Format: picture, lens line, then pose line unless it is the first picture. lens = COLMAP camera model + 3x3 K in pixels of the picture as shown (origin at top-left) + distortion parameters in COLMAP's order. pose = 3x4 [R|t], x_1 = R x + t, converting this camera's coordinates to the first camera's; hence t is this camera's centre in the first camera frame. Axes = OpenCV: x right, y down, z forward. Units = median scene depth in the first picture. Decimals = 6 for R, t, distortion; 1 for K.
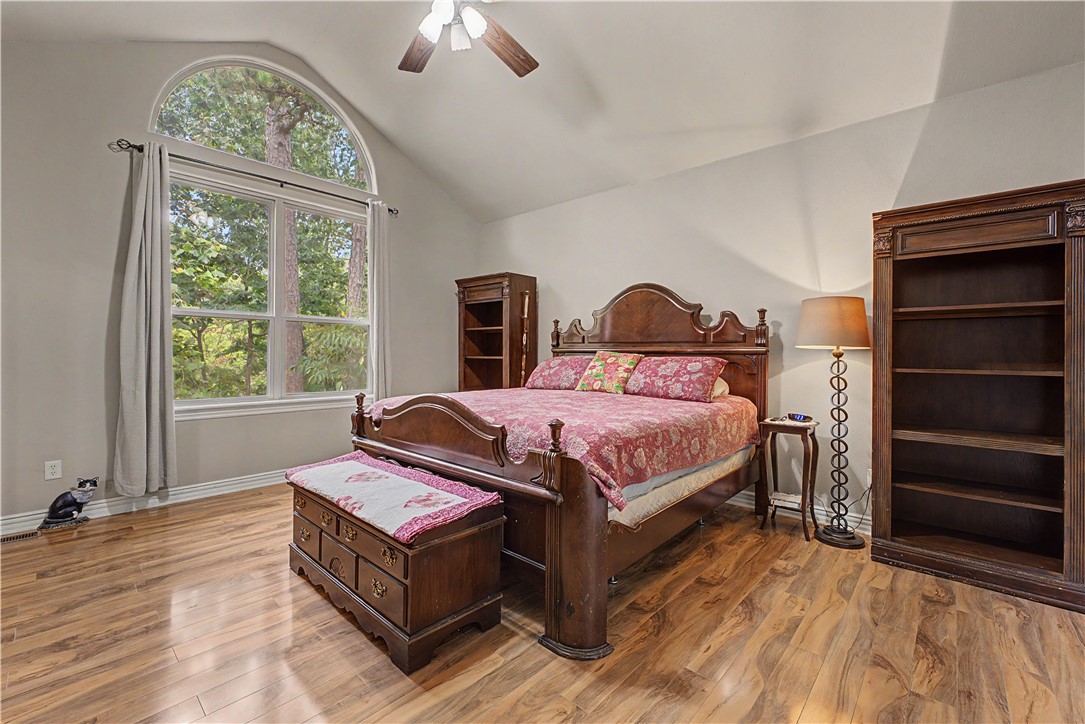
lens RADIAL K [[440.1, 0, 539.4], [0, 440.1, 354.5], [0, 0, 1]] dist [-0.001820, 0.000143]
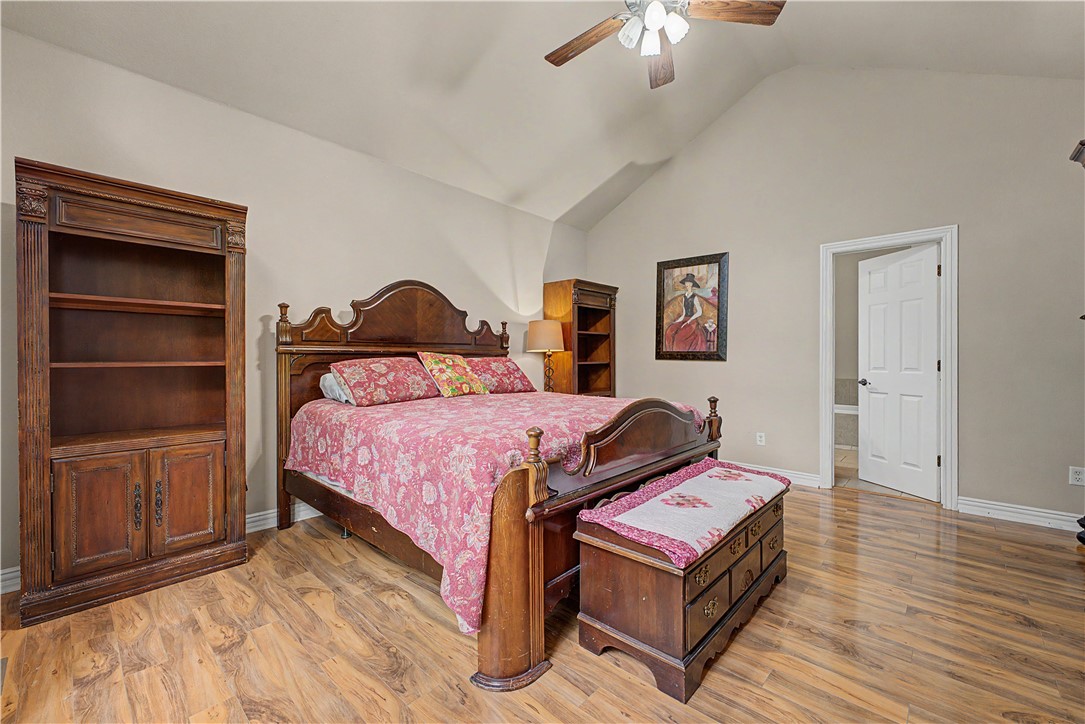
lens RADIAL K [[440.1, 0, 539.2], [0, 440.1, 360.2], [0, 0, 1]] dist [-0.001820, 0.000143]
pose [[0.023513, -0.017400, 0.999572, -0.755555], [0.000547, 0.999849, 0.017392, -0.007329], [-0.999723, 0.000138, 0.023519, 0.760800]]
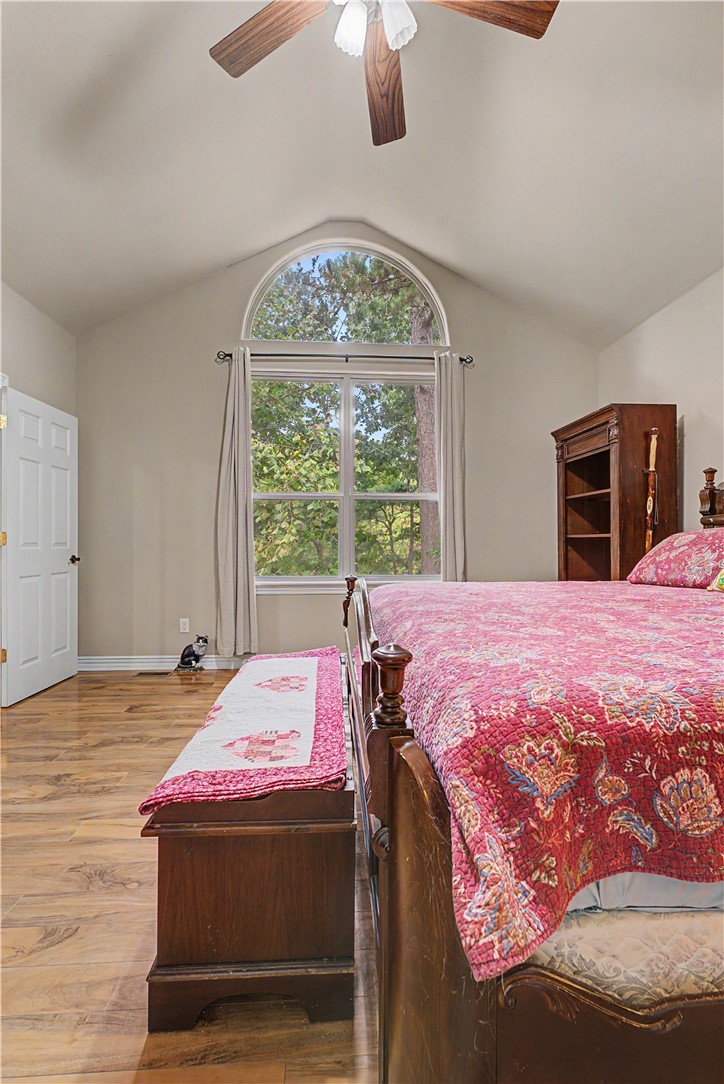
lens RADIAL K [[459.3, 0, 370.8], [0, 459.3, 542.6], [0, 0, 1]] dist [-0.005455, 0.000073]
pose [[0.732204, -0.006227, -0.681057, 0.152485], [0.005164, 0.999980, -0.003590, 0.024235], [0.681066, -0.000888, 0.732221, 0.315214]]
